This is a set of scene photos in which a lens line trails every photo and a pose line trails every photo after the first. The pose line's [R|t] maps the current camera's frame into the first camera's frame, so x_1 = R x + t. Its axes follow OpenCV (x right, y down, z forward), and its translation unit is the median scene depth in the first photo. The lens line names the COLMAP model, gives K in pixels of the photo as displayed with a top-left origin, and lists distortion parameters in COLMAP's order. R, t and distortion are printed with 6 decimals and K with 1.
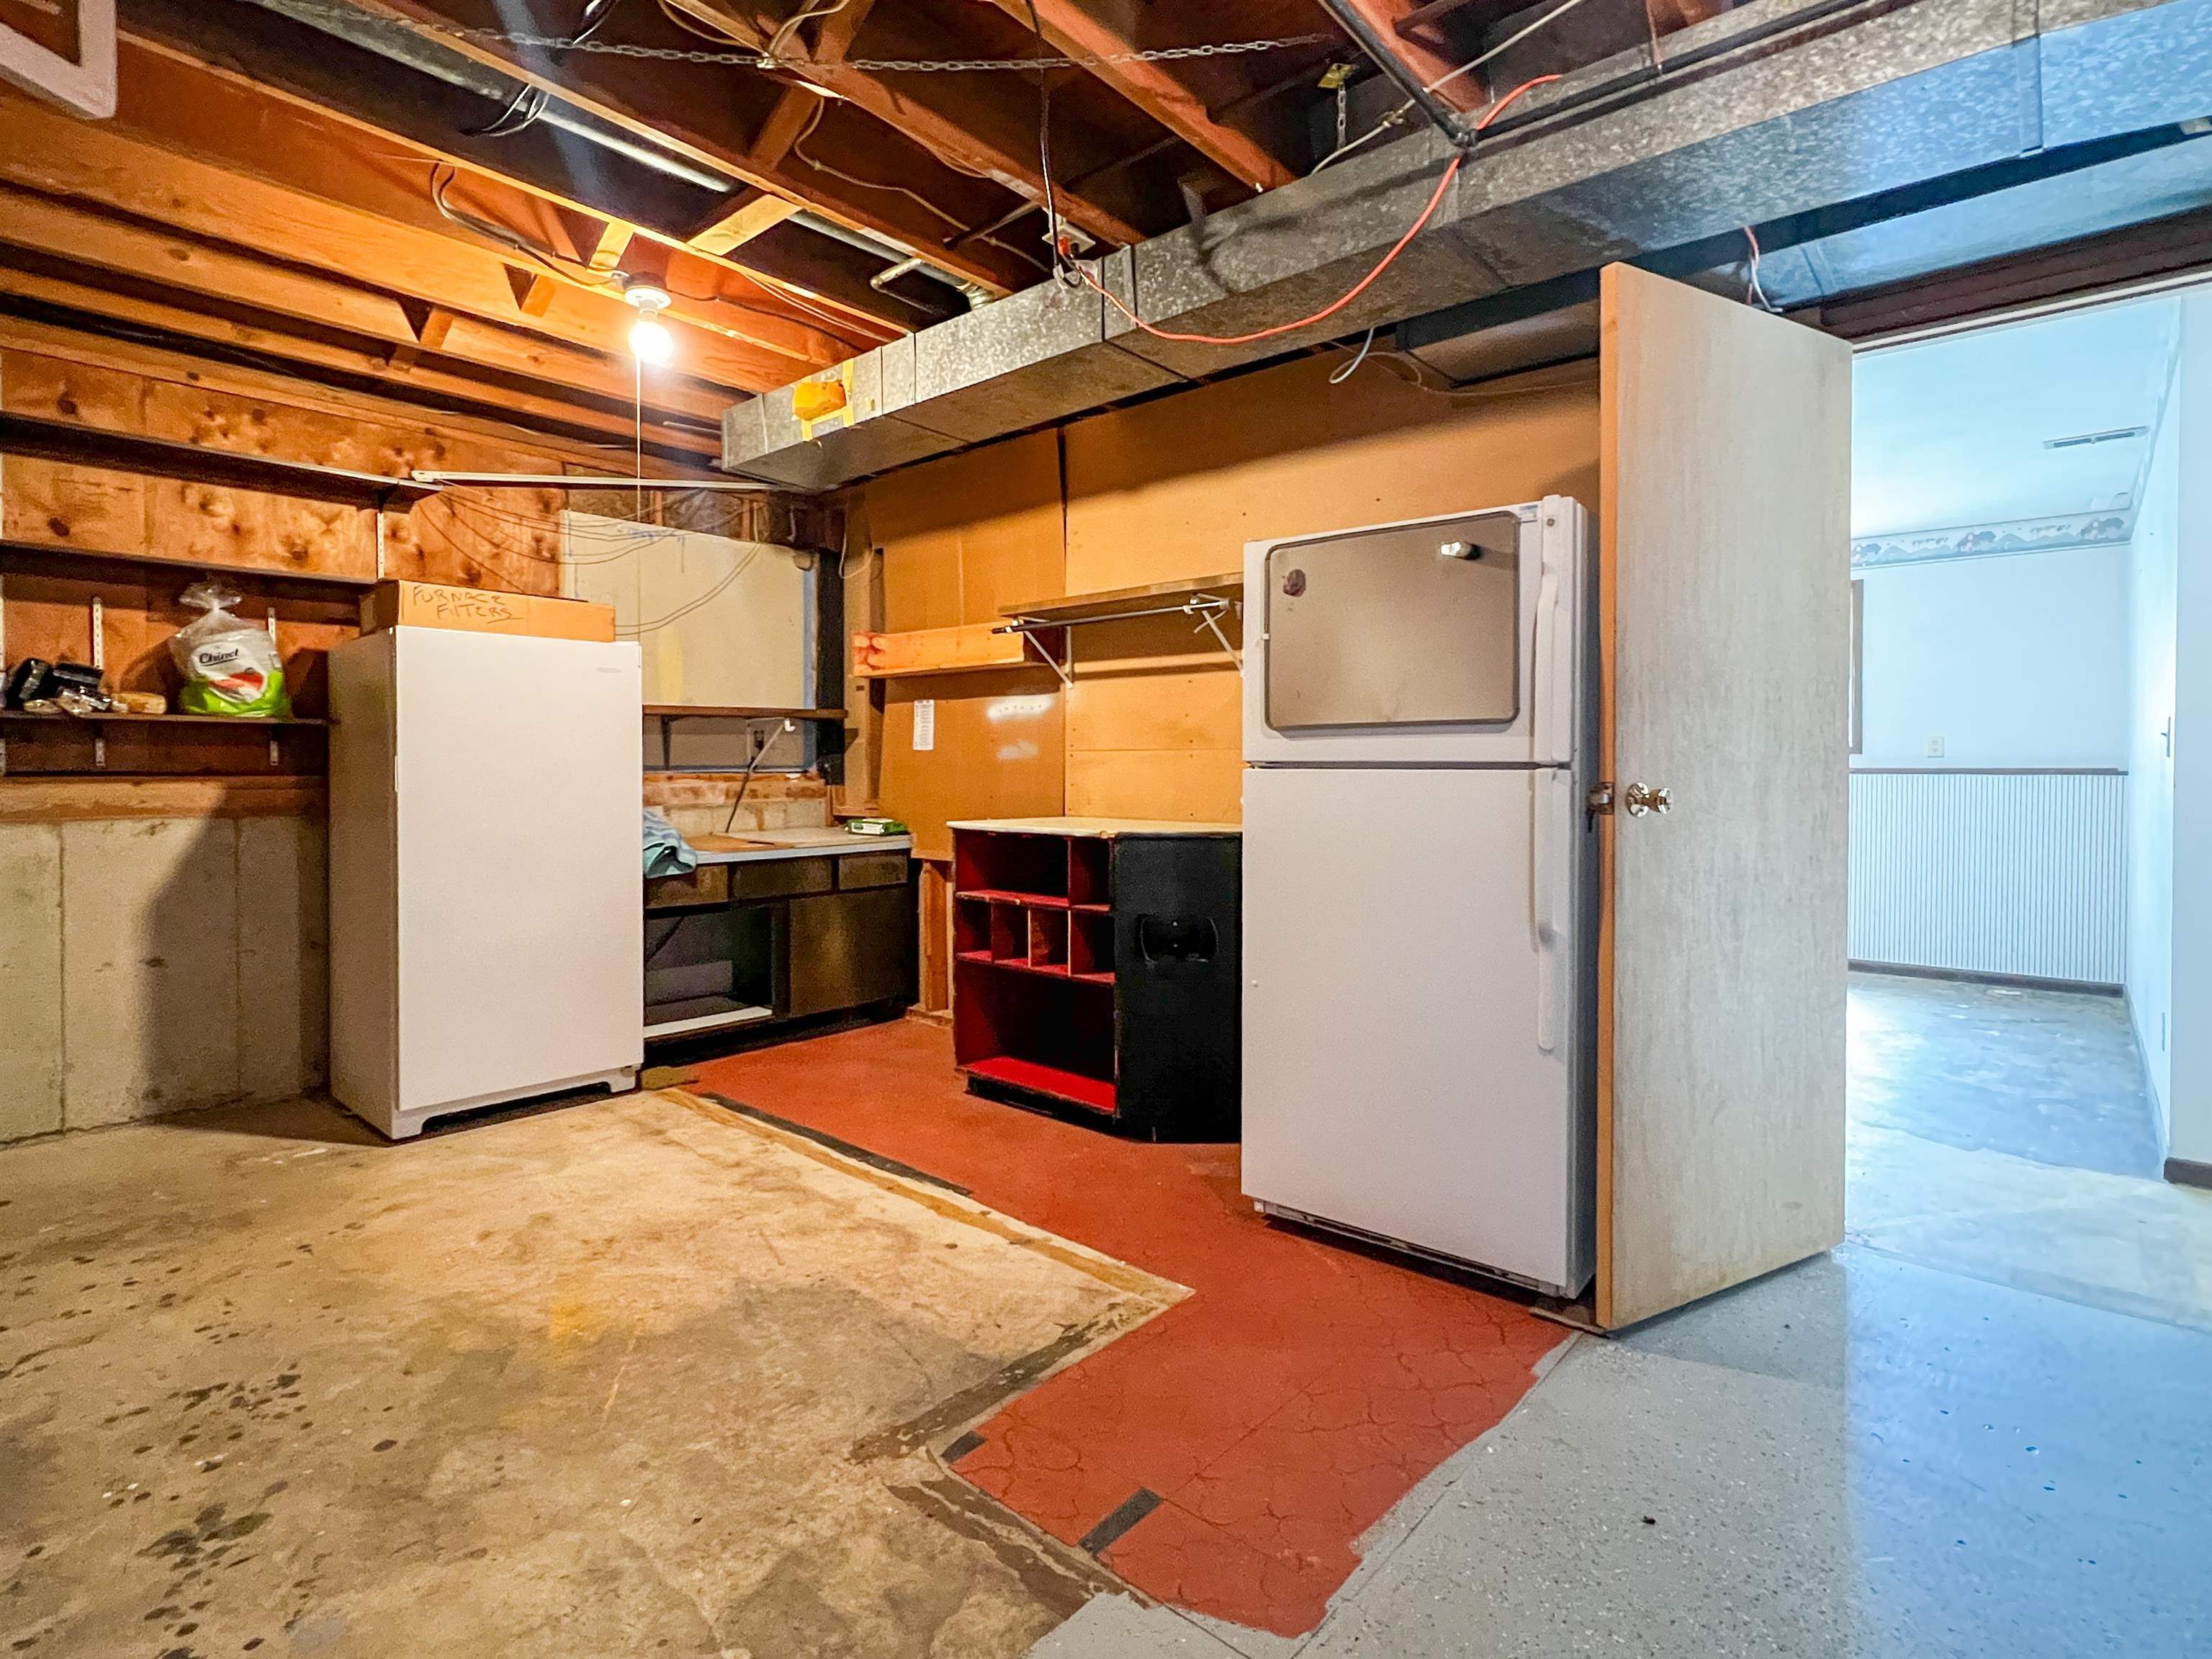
lens RADIAL K [[1109.1, 0, 1094.7], [0, 1109.1, 812.5], [0, 0, 1]] dist [-0.000685, 0.000679]
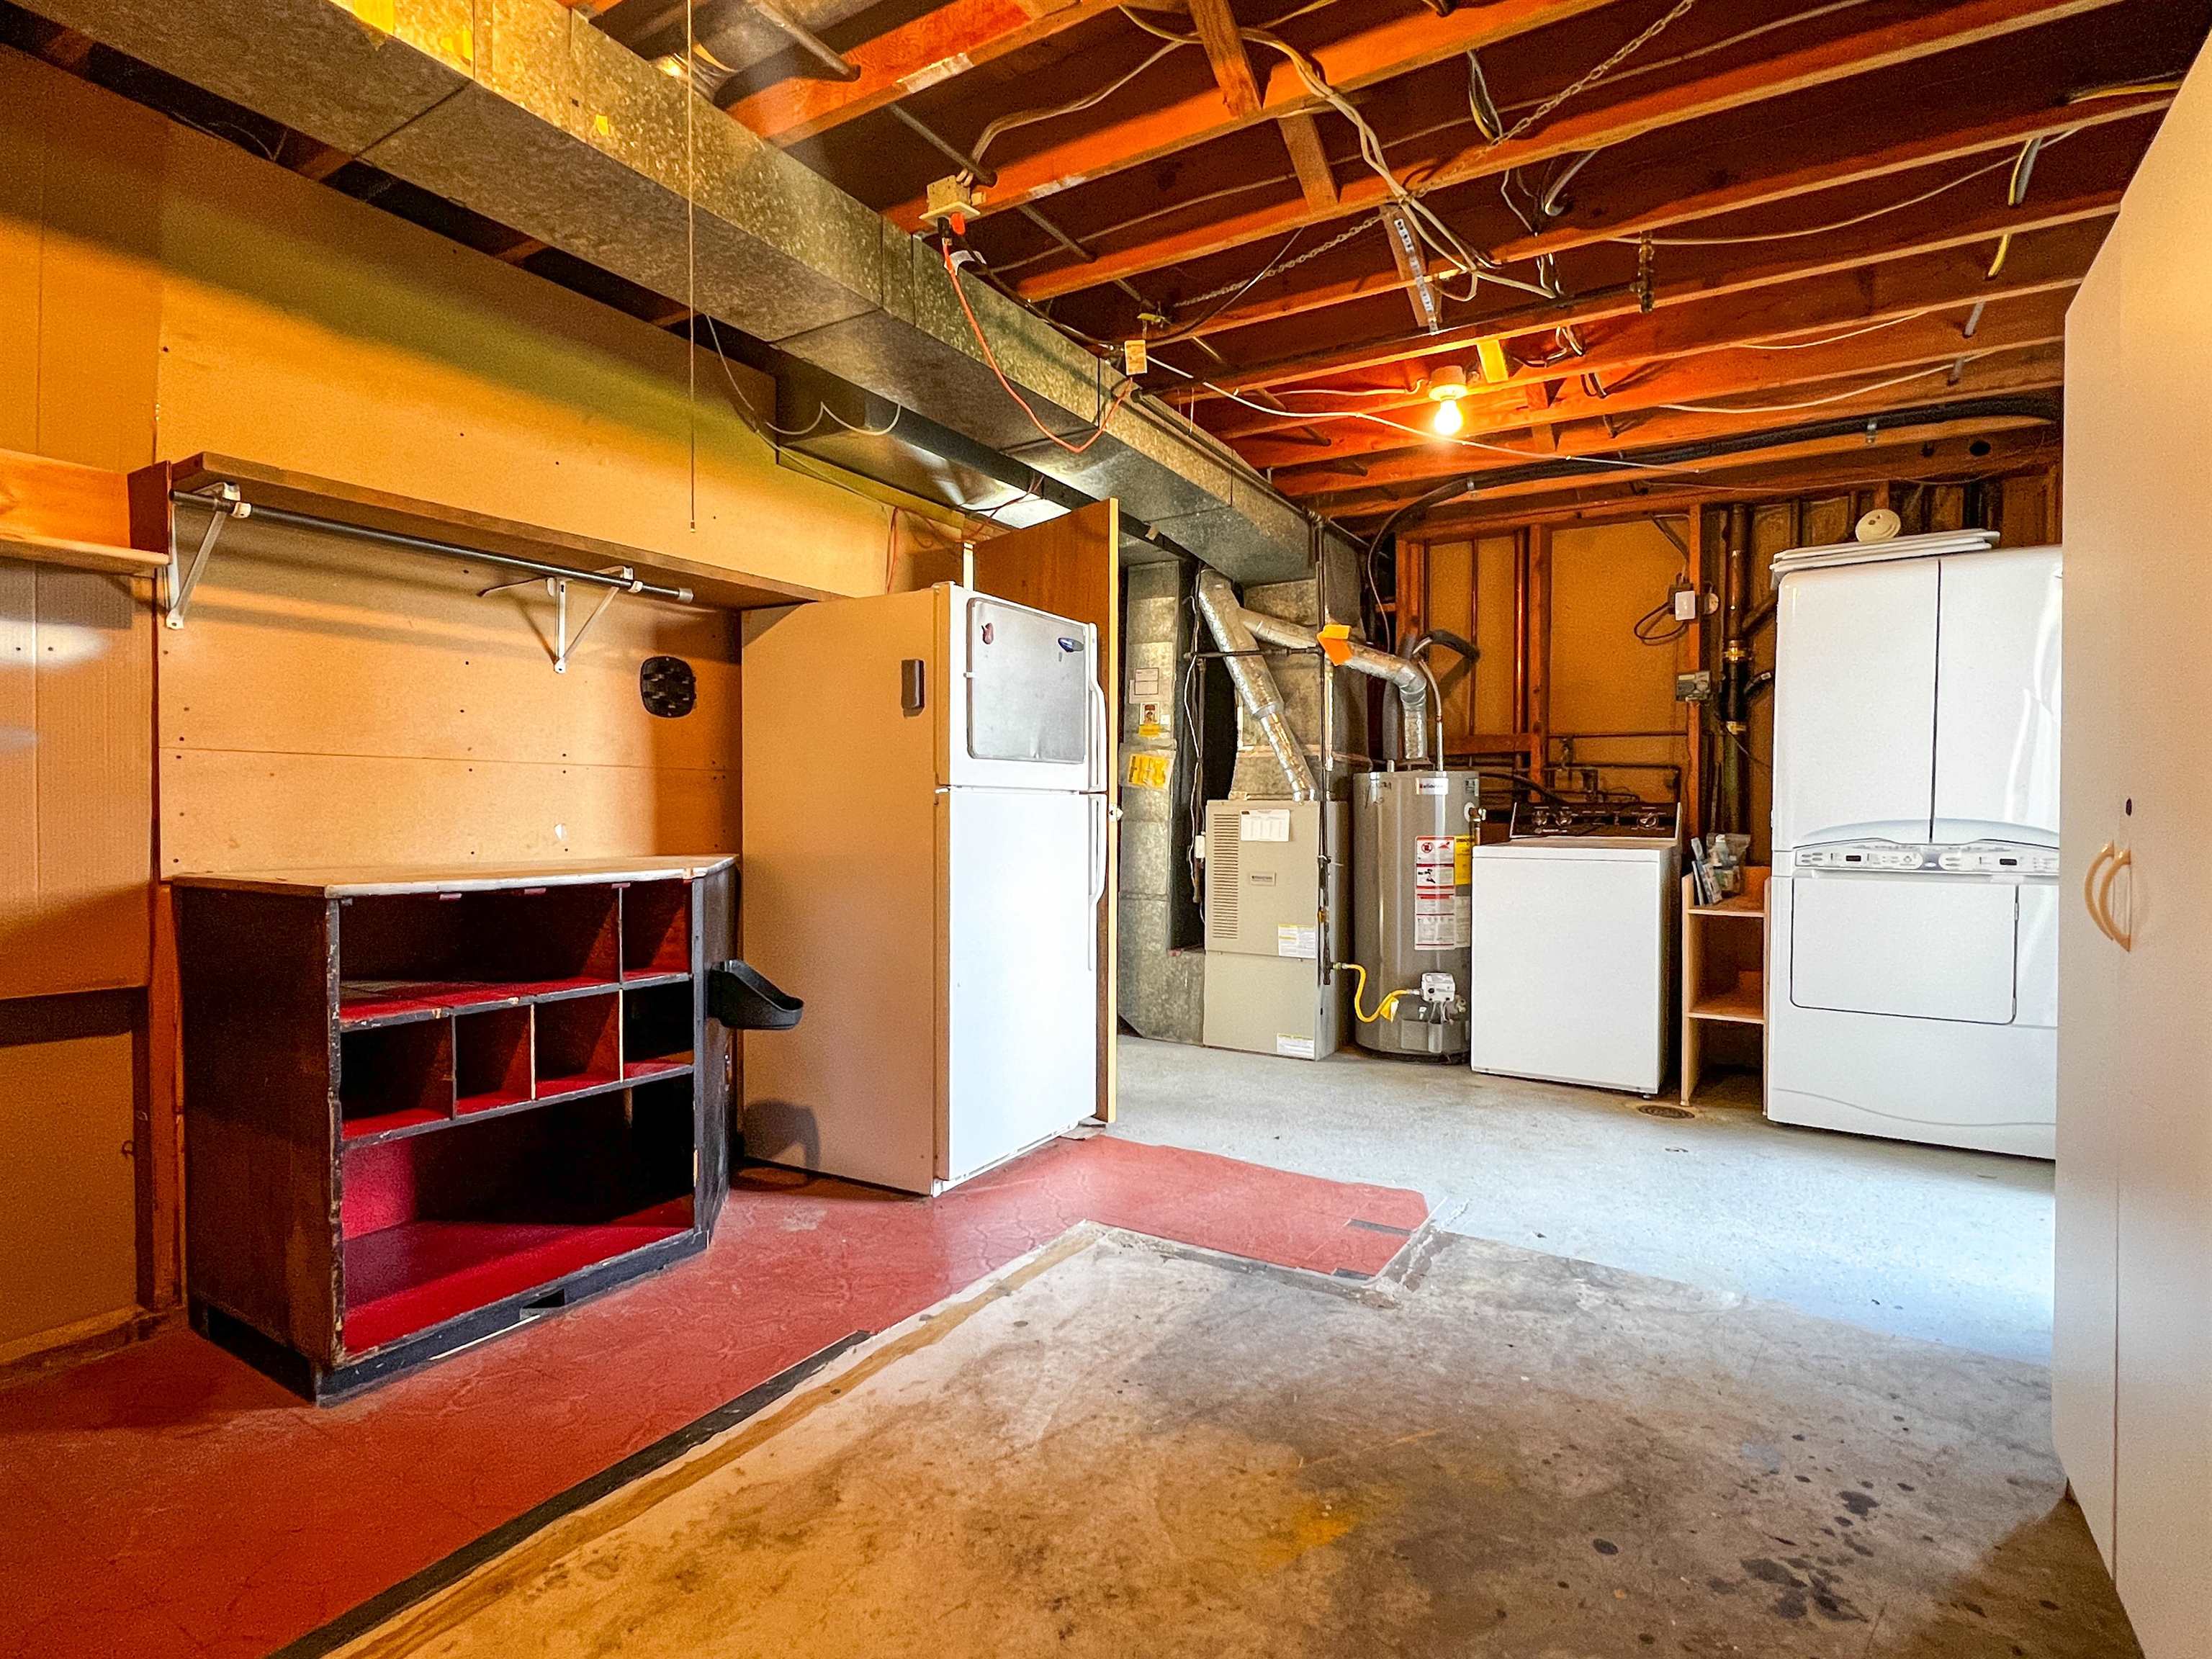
lens RADIAL K [[1109.1, 0, 1095.2], [0, 1109.1, 829.8], [0, 0, 1]] dist [-0.000685, 0.000679]
pose [[-0.165844, -0.021352, 0.985921, -1.136614], [0.033224, 0.999077, 0.027226, -0.030644], [-0.985592, 0.037272, -0.164982, 1.210754]]
